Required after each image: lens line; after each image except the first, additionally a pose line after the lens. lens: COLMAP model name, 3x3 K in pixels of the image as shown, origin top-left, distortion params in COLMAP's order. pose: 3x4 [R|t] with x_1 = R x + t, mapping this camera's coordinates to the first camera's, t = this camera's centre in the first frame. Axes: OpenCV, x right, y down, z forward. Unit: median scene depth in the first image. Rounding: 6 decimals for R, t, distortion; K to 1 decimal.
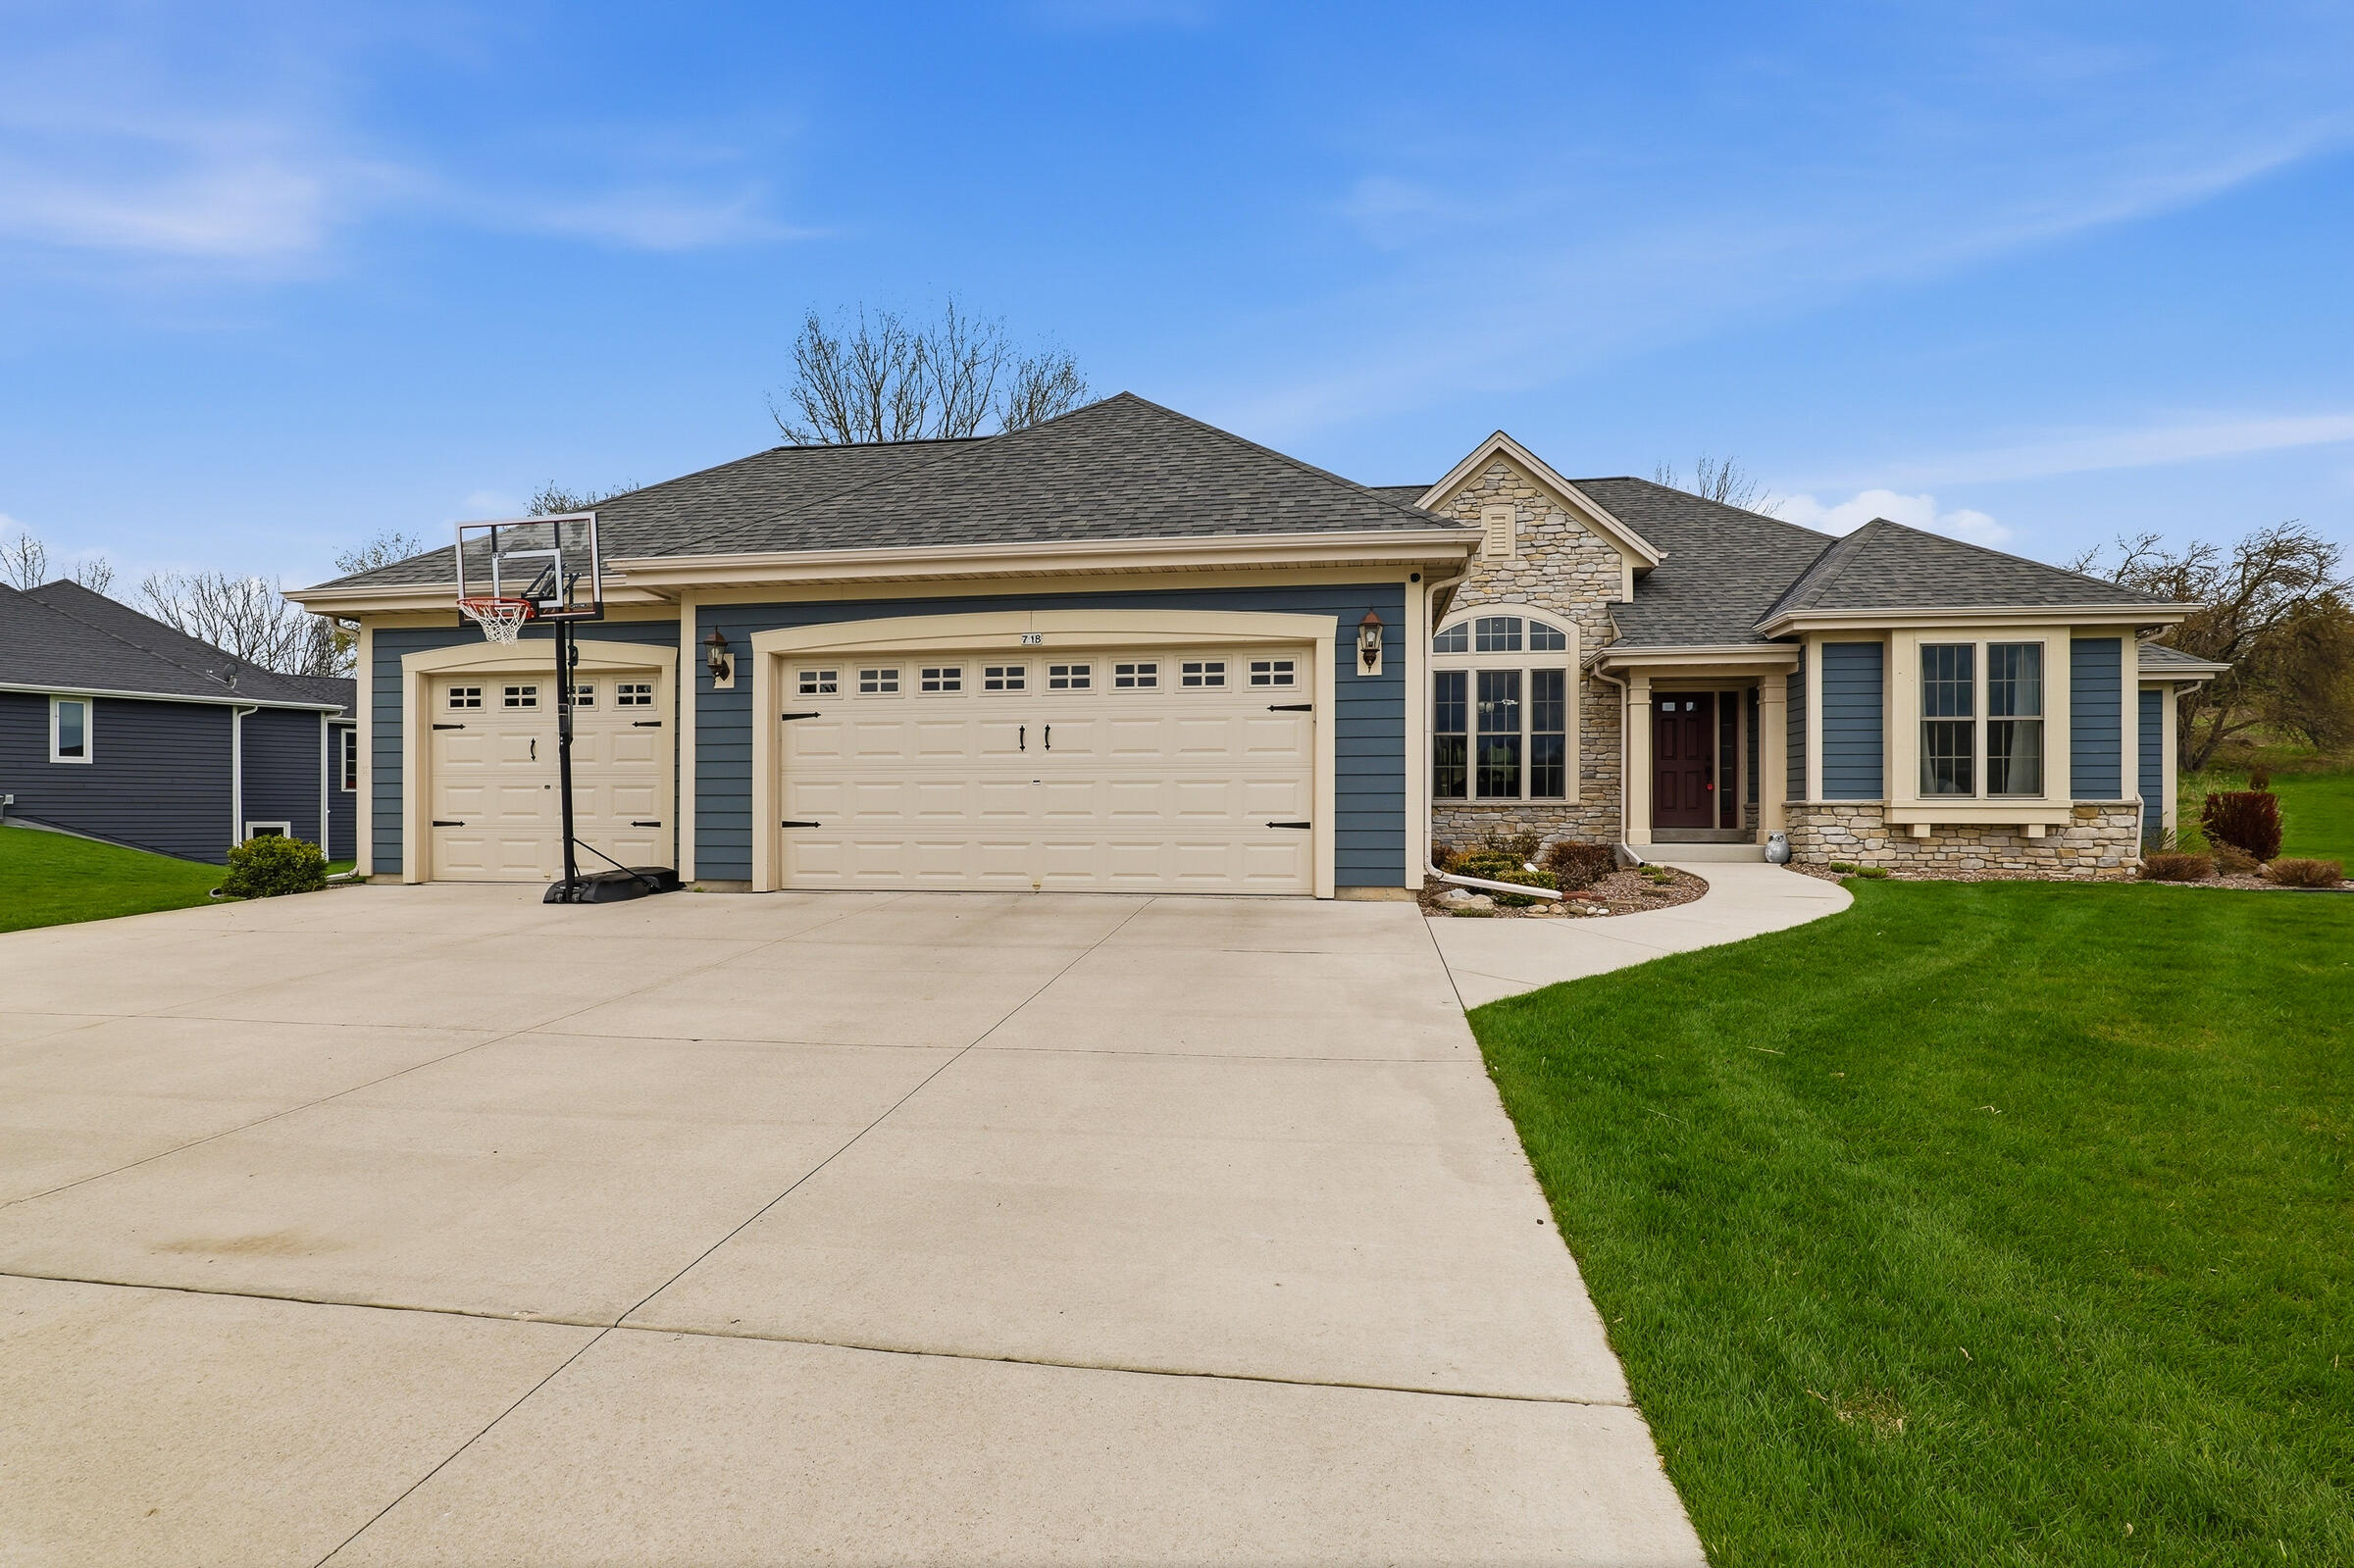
lens RADIAL K [[1106.0, 0, 1180.3], [0, 1106.0, 790.2], [0, 0, 1]] dist [-0.011503, -0.000068]
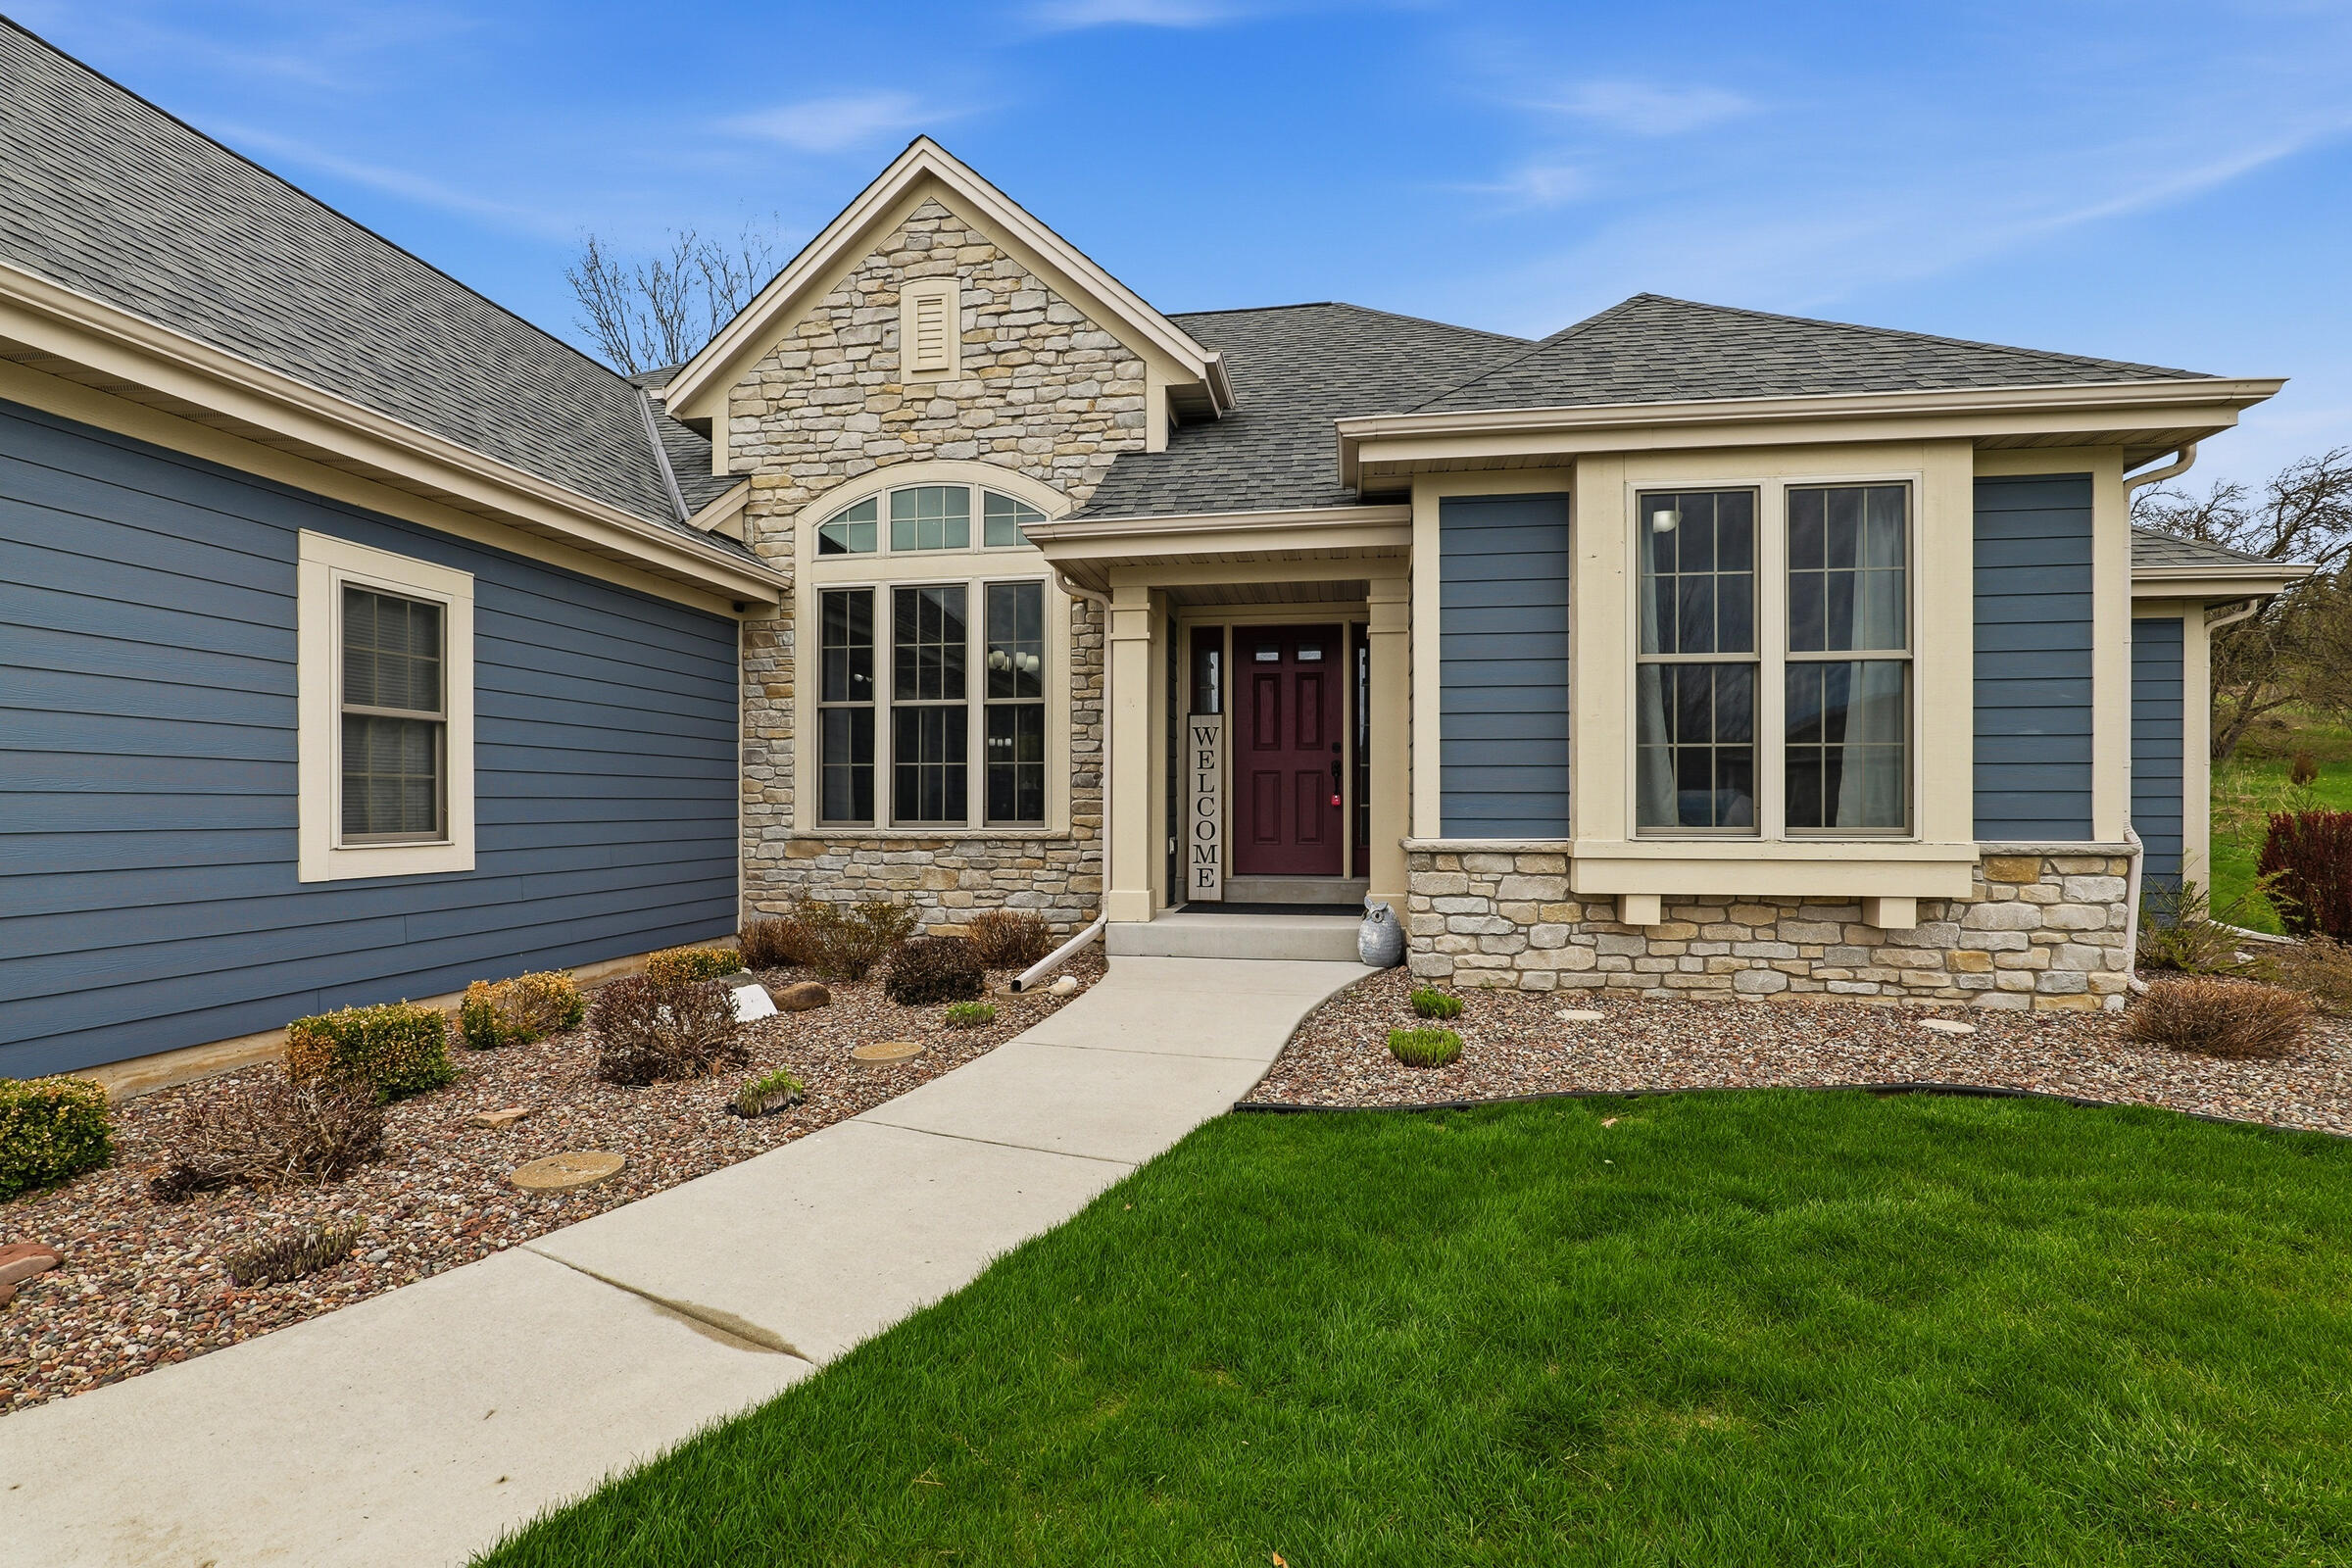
lens RADIAL K [[1103.4, 0, 1176.0], [0, 1103.4, 784.0], [0, 0, 1]] dist [-0.017318, 0.000427]
pose [[0.999904, -0.002660, -0.013564, 0.487764], [0.002735, 0.999981, 0.005535, -0.017244], [0.013549, -0.005572, 0.999893, 0.548015]]
